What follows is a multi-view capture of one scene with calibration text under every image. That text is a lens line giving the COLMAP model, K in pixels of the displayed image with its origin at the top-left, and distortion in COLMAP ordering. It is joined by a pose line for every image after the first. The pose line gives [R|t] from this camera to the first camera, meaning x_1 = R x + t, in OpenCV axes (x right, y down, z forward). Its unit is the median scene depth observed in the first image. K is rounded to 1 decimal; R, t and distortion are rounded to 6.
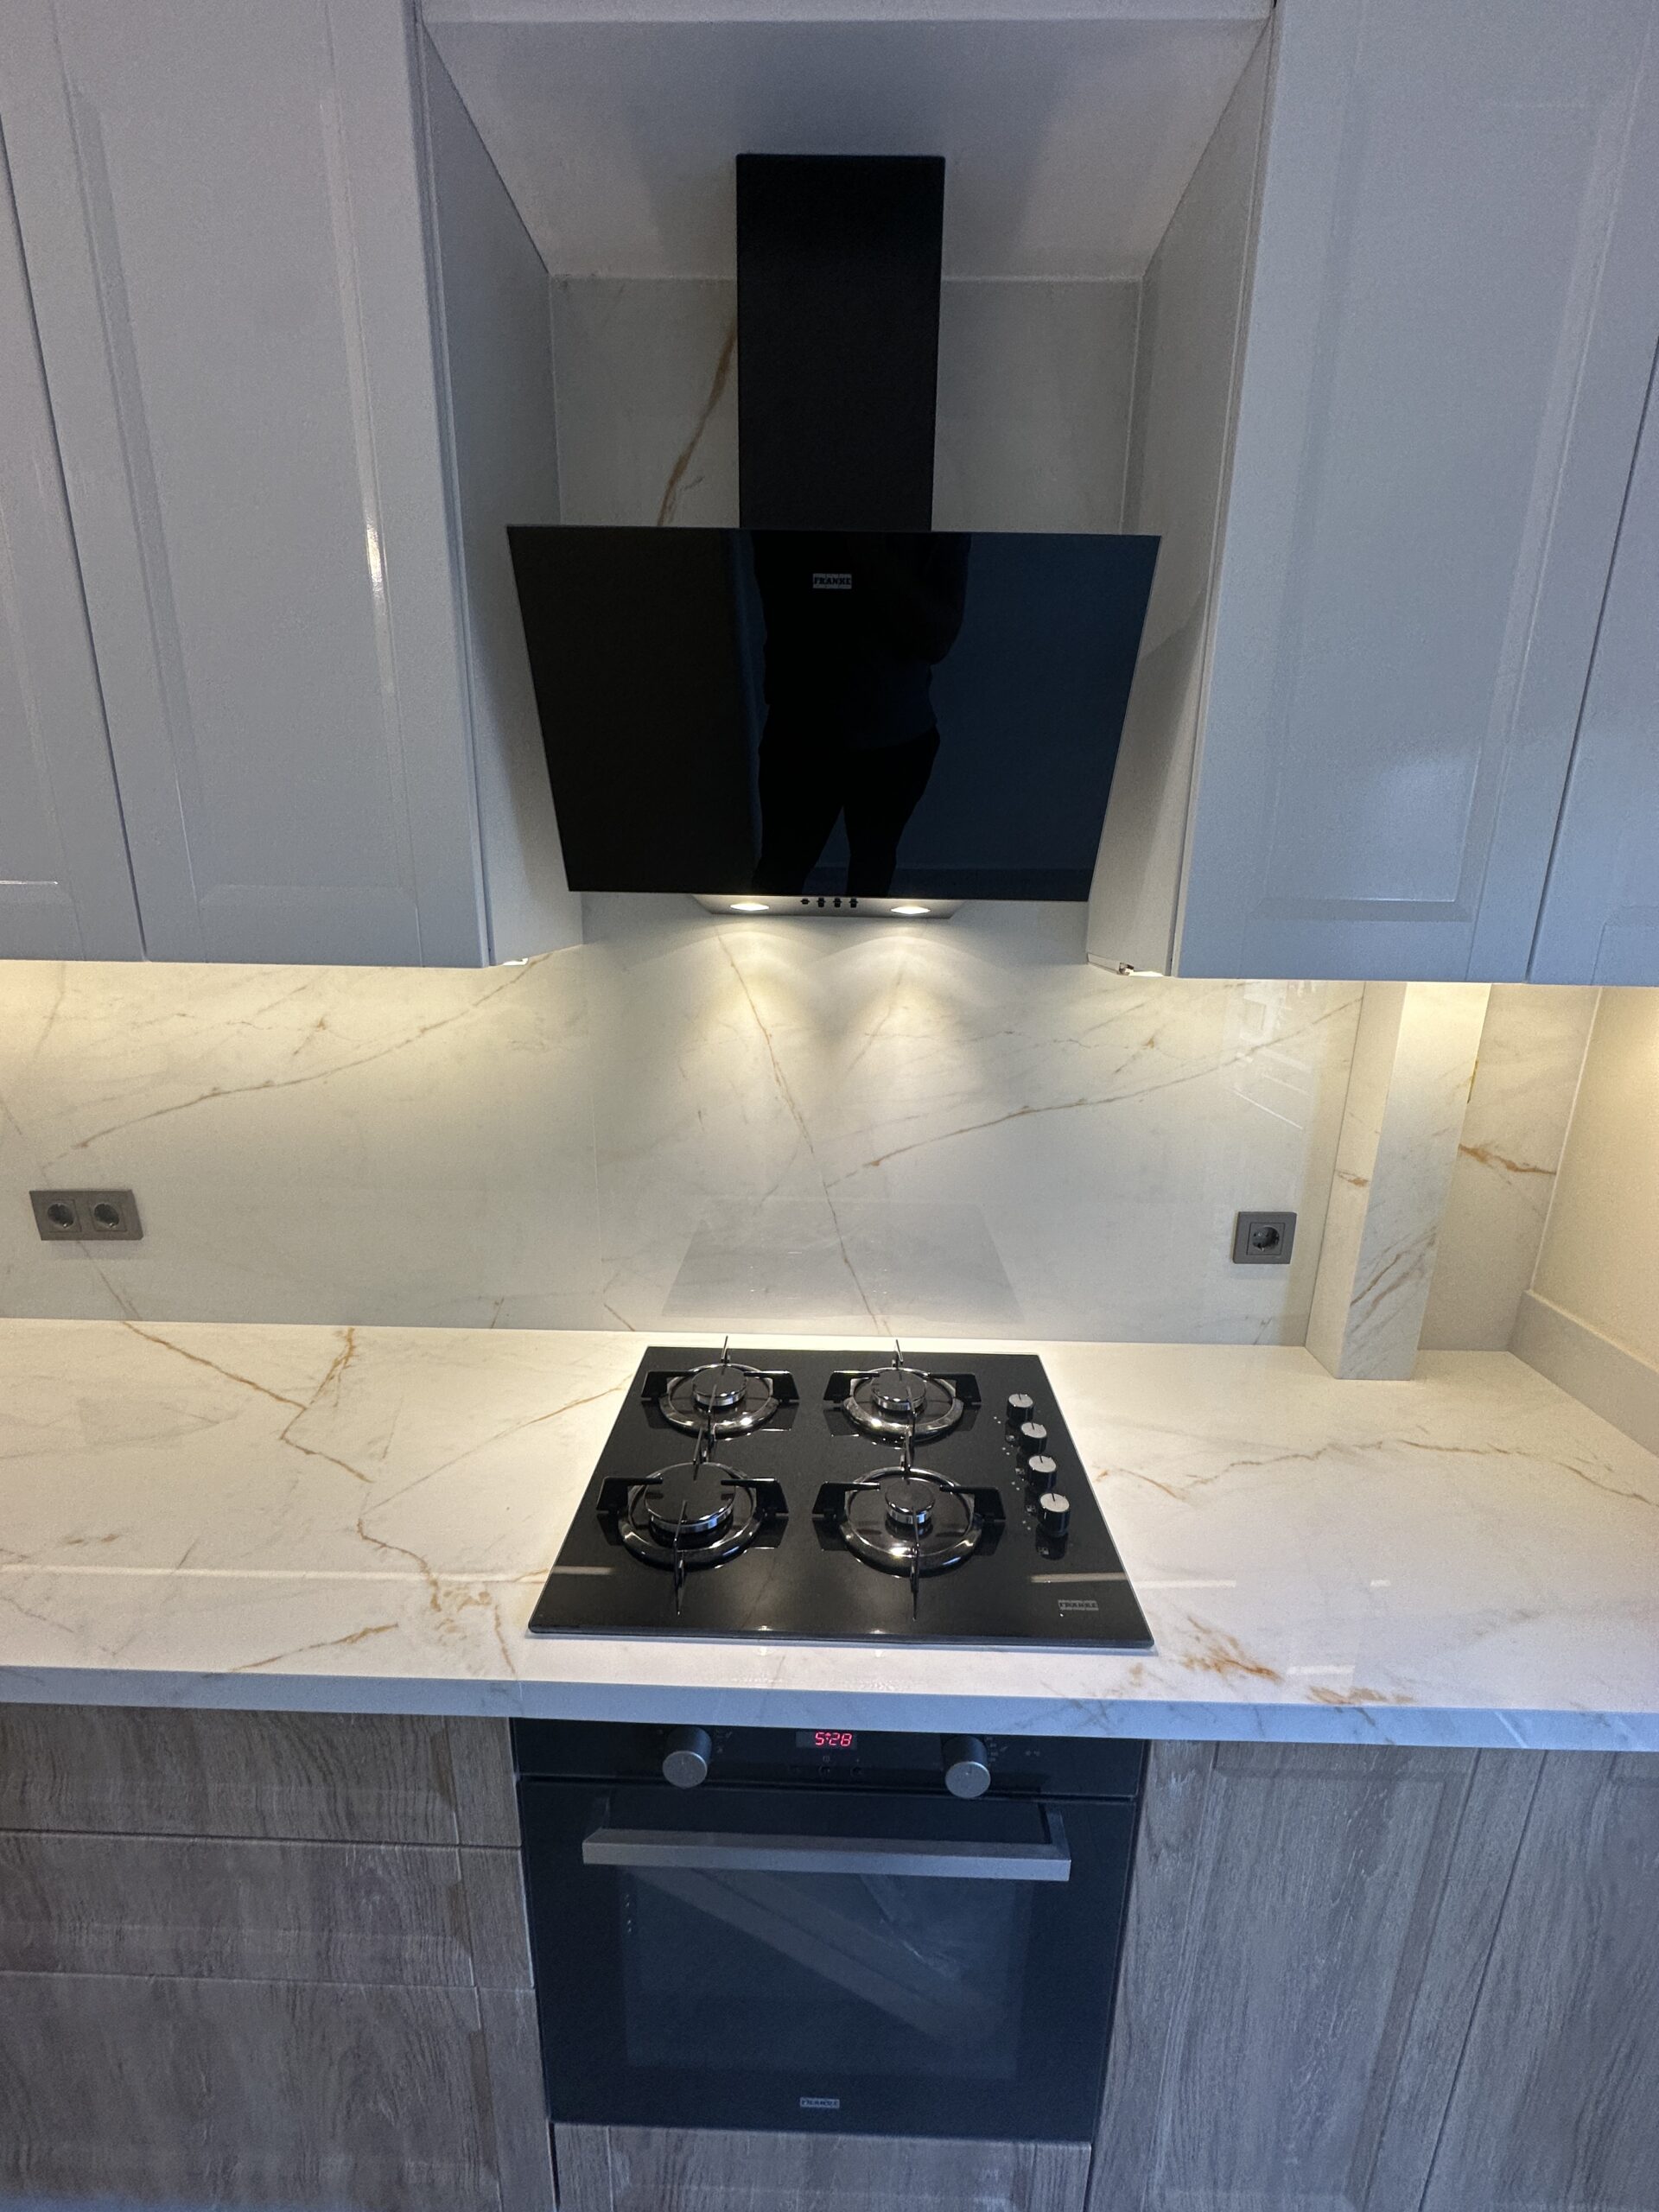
lens RADIAL K [[880.2, 0, 829.5], [0, 880.2, 1106.0], [0, 0, 1]] dist [0.001428, 0.000805]
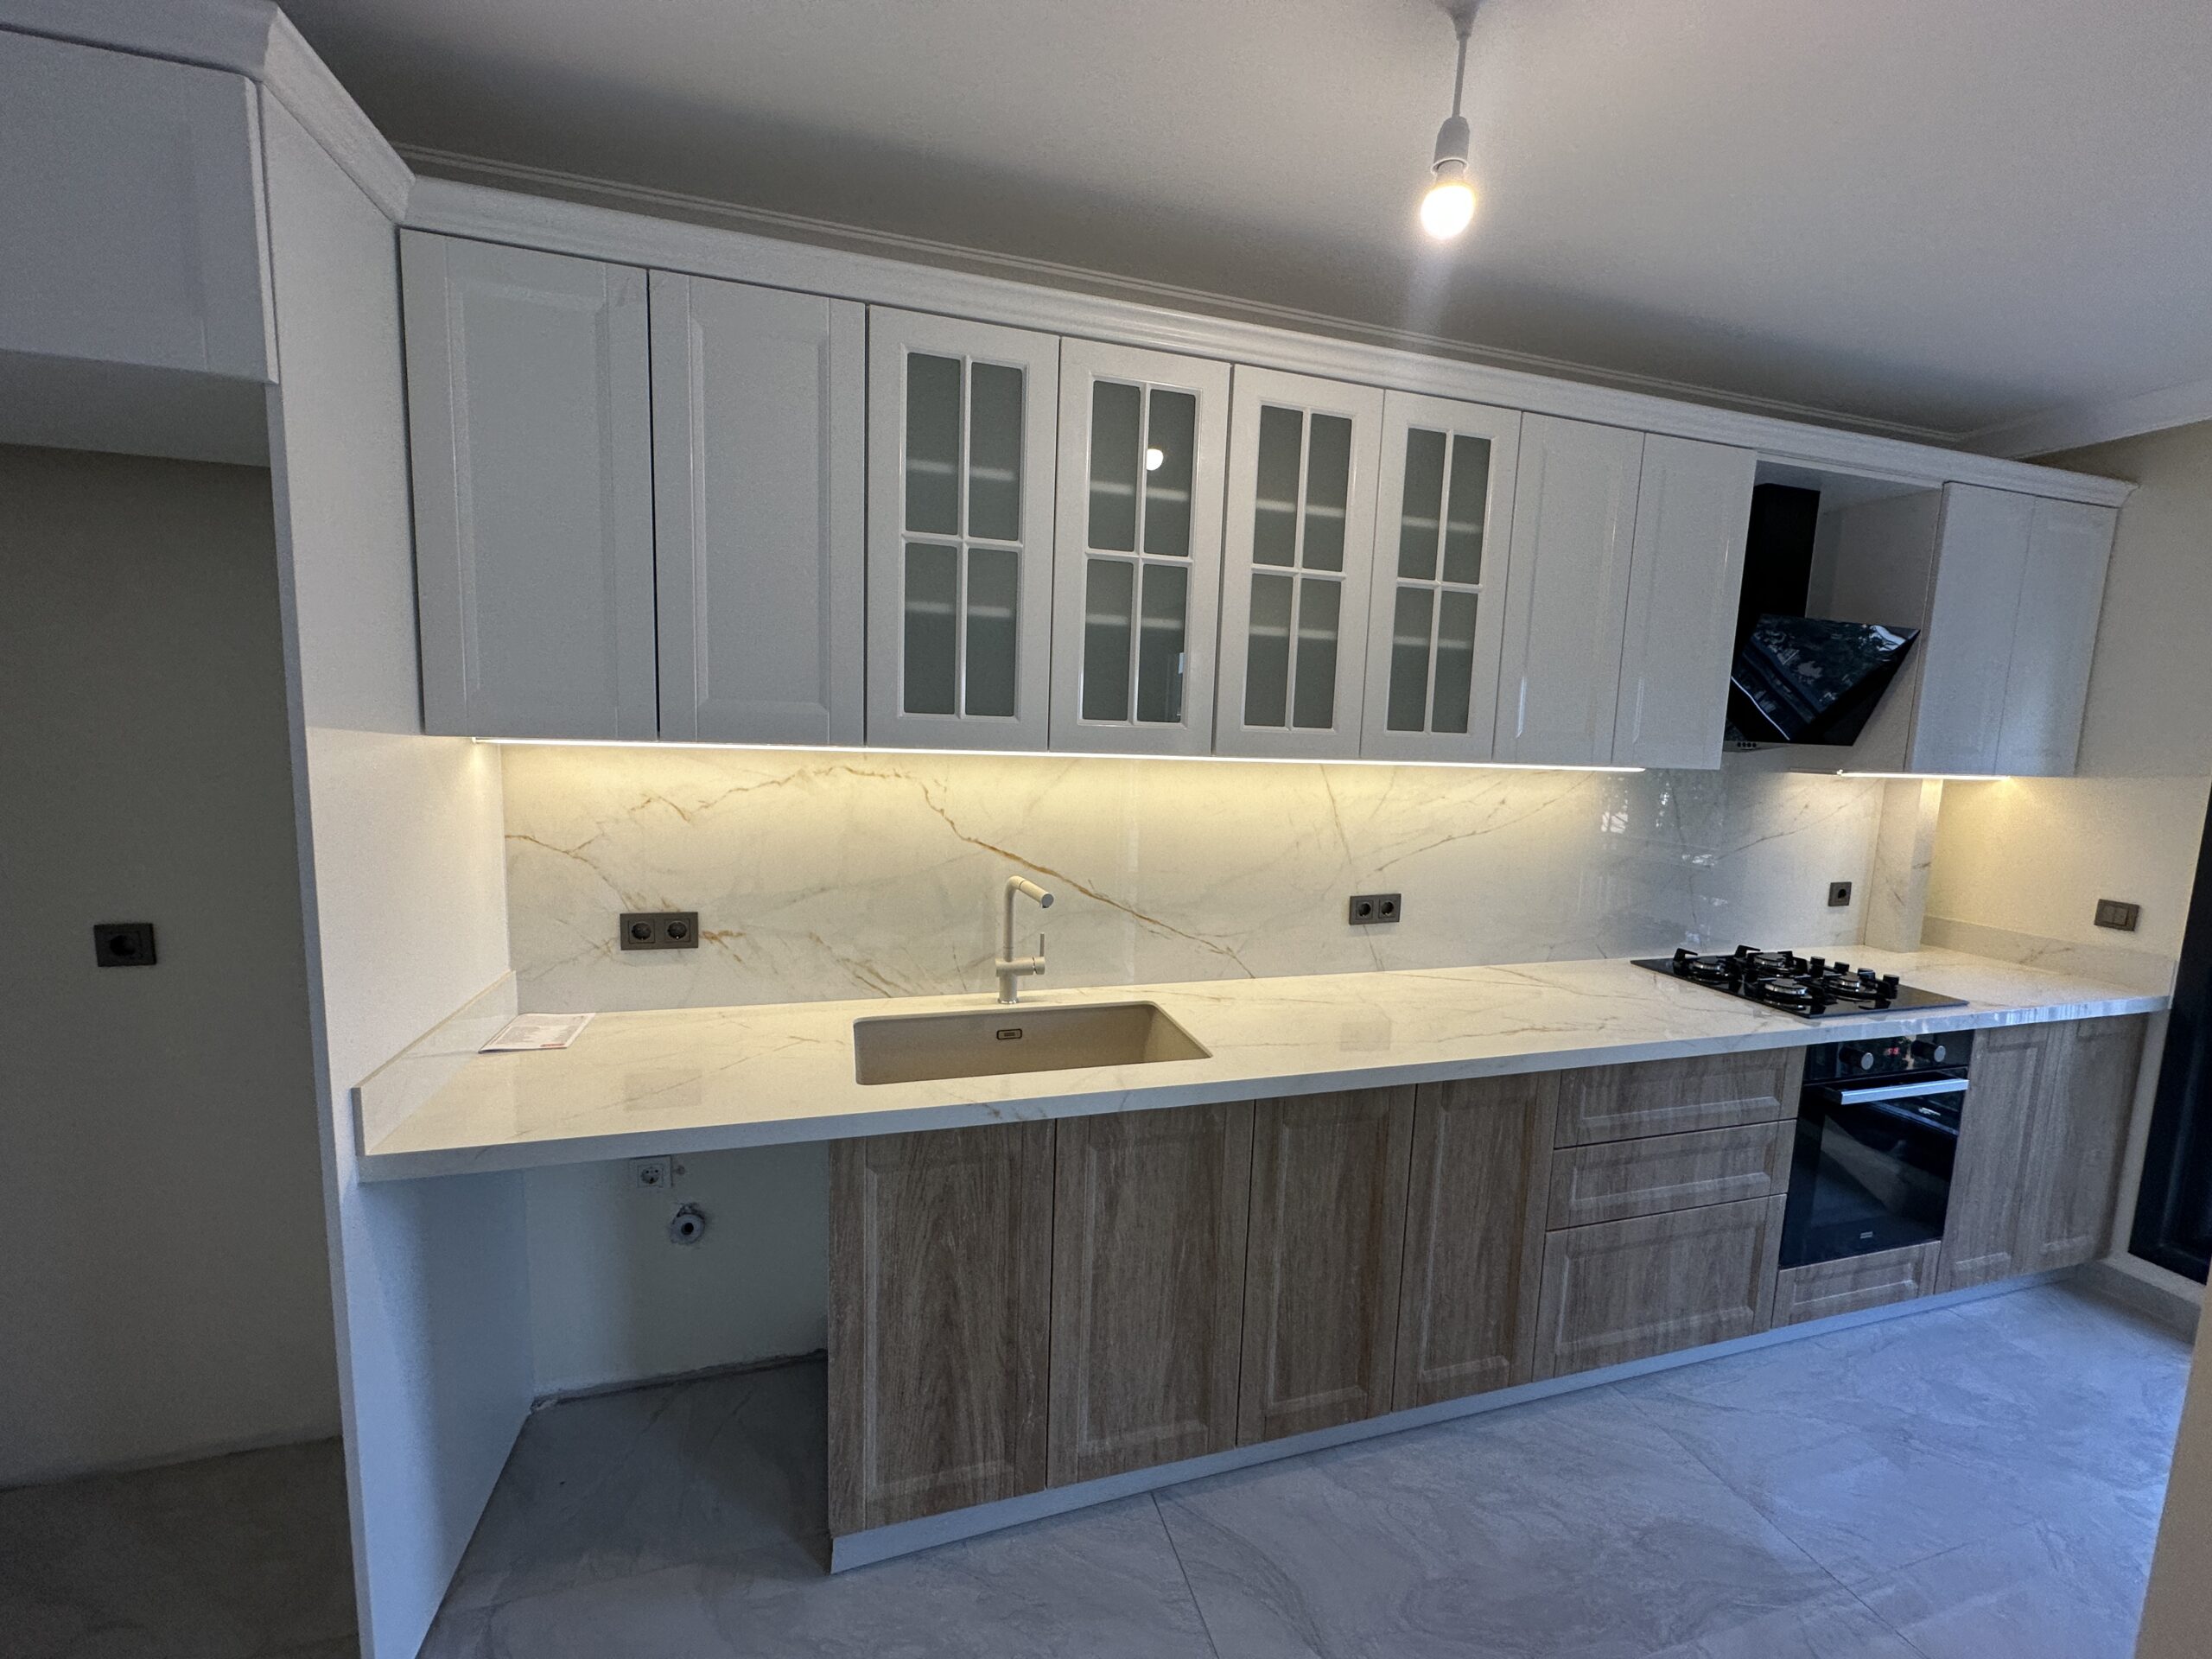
lens RADIAL K [[880.2, 0, 1106.0], [0, 880.2, 829.5], [0, 0, 1]] dist [0.001428, 0.000805]
pose [[0.952751, -0.018295, 0.303201, -2.232806], [0.055665, 0.991796, -0.115072, 0.161438], [-0.298608, 0.126513, 0.945953, -0.659691]]
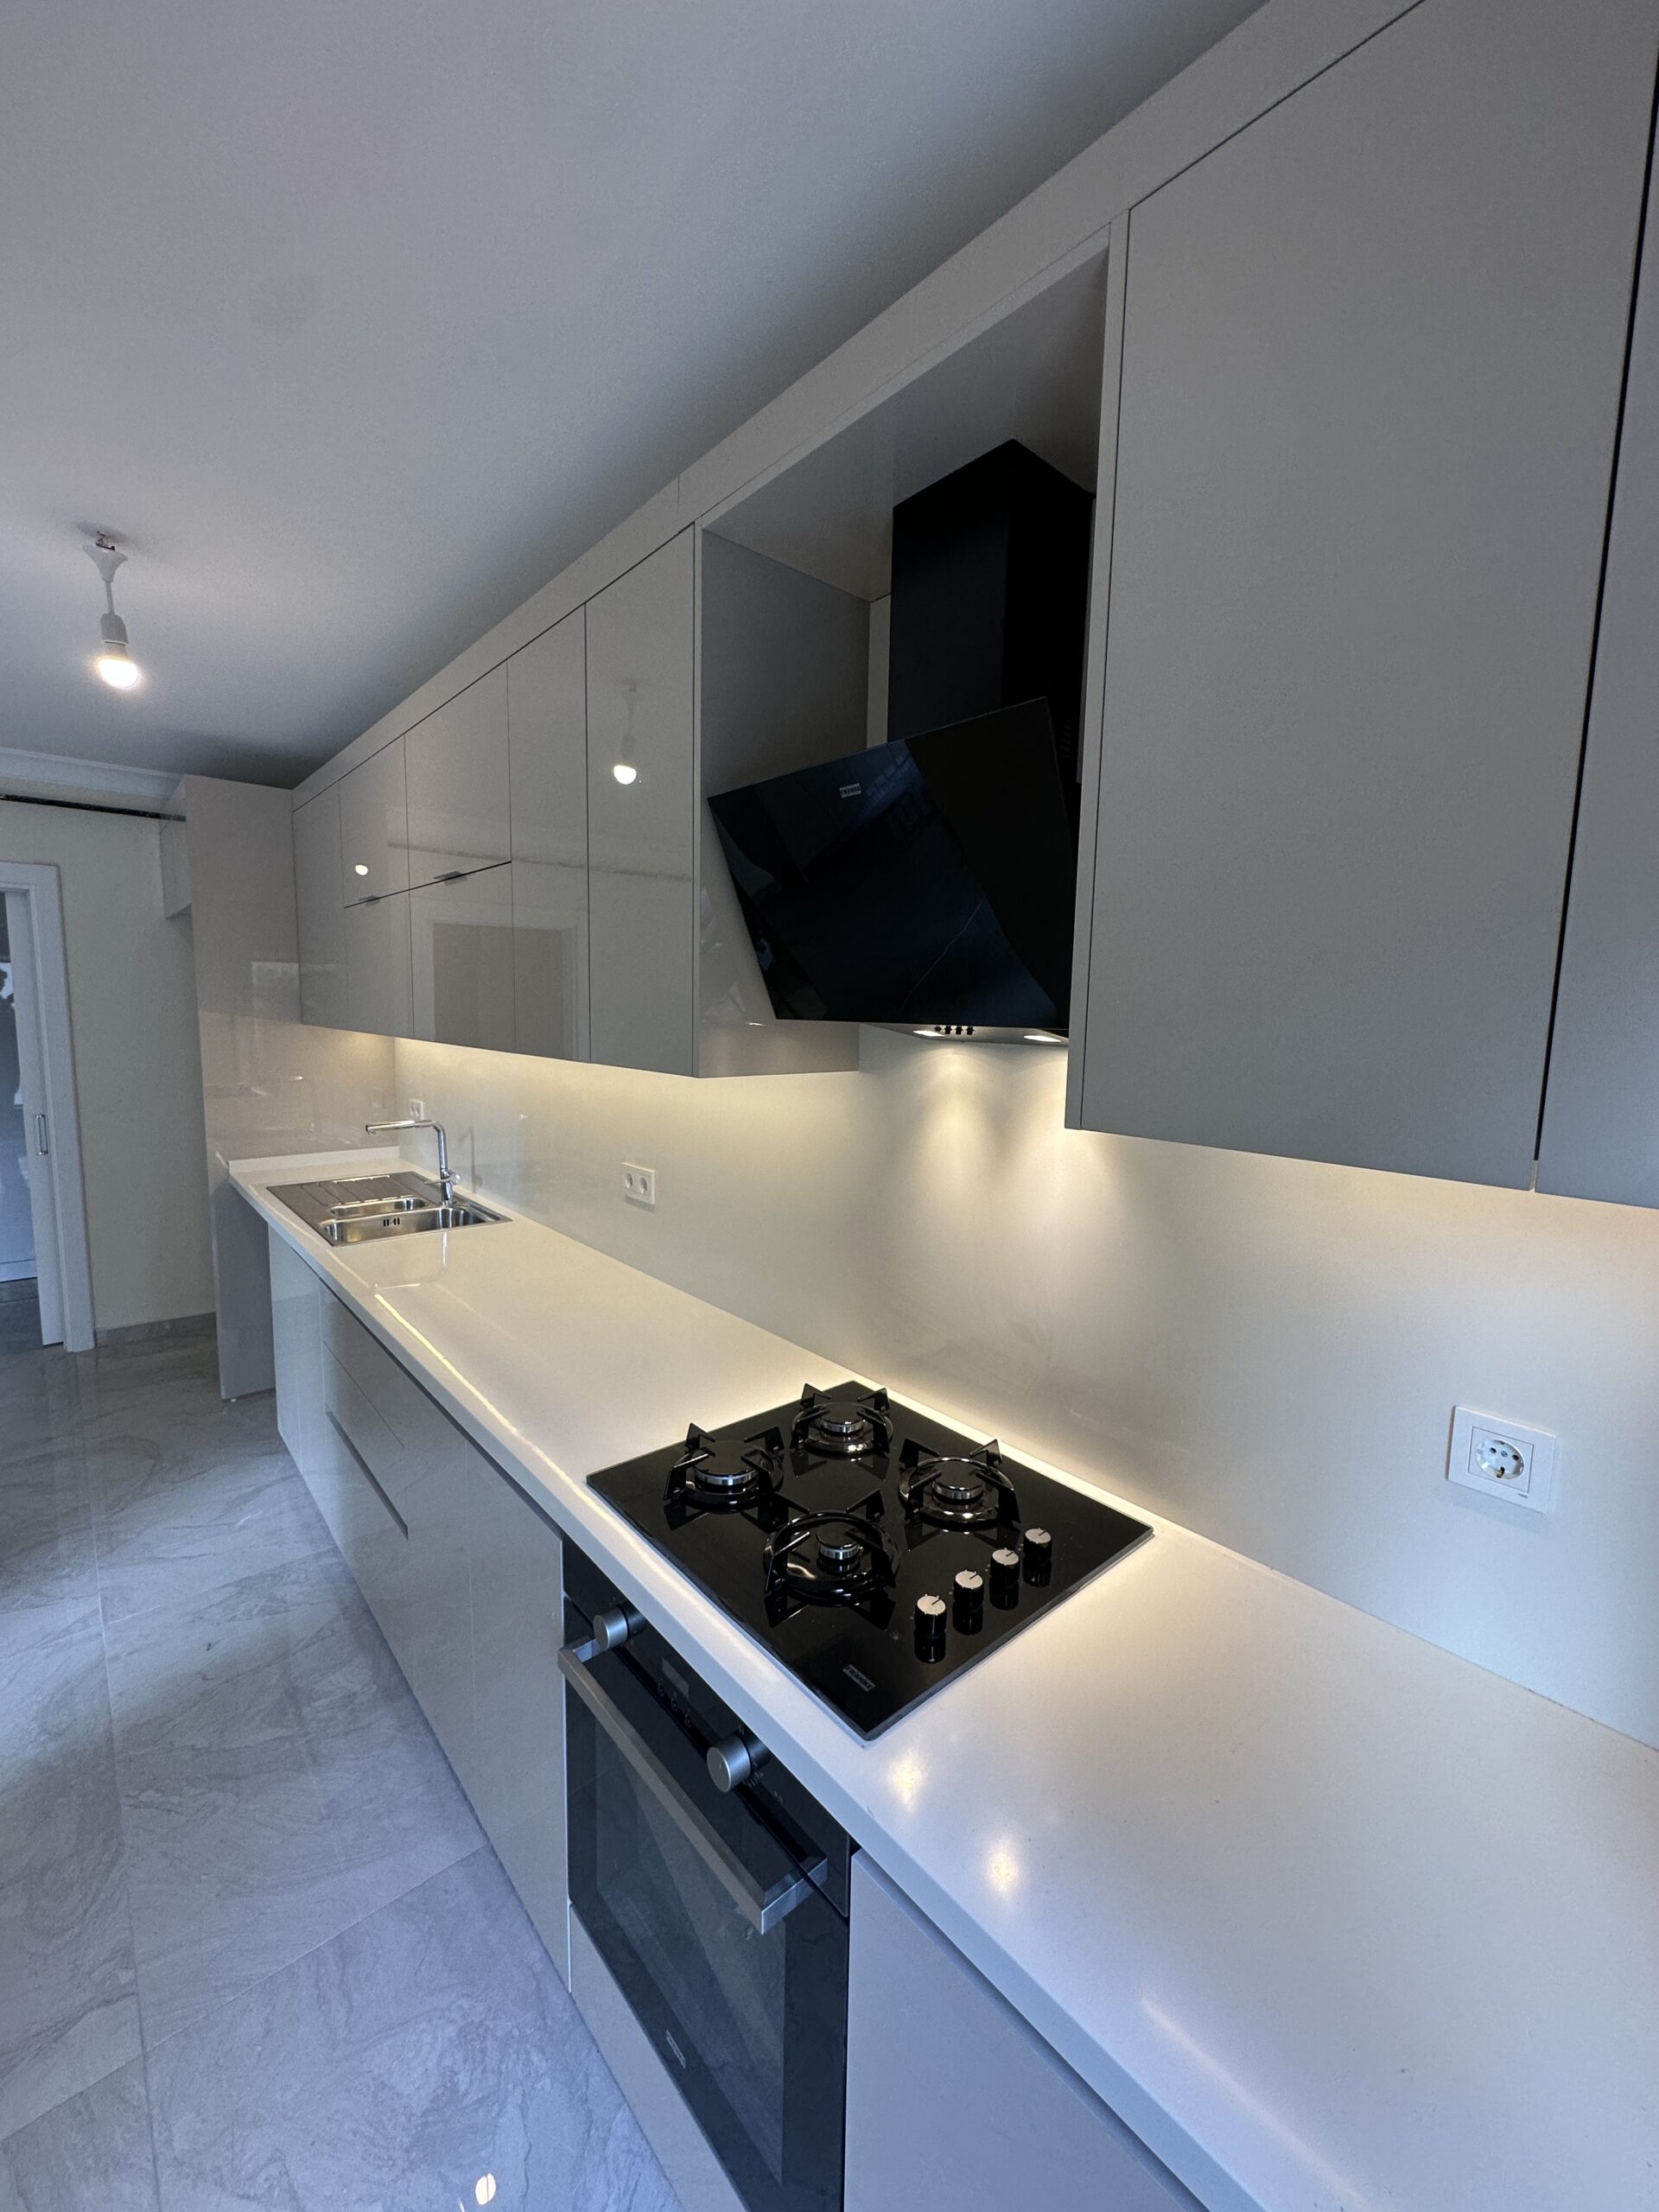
lens RADIAL K [[880.2, 0, 829.5], [0, 880.2, 1106.0], [0, 0, 1]] dist [0.001428, 0.000805]
pose [[0.683783, 0.054445, -0.727651, 0.710283], [-0.180415, 0.978865, -0.096297, 0.010080], [0.707030, 0.197125, 0.679154, 0.102122]]
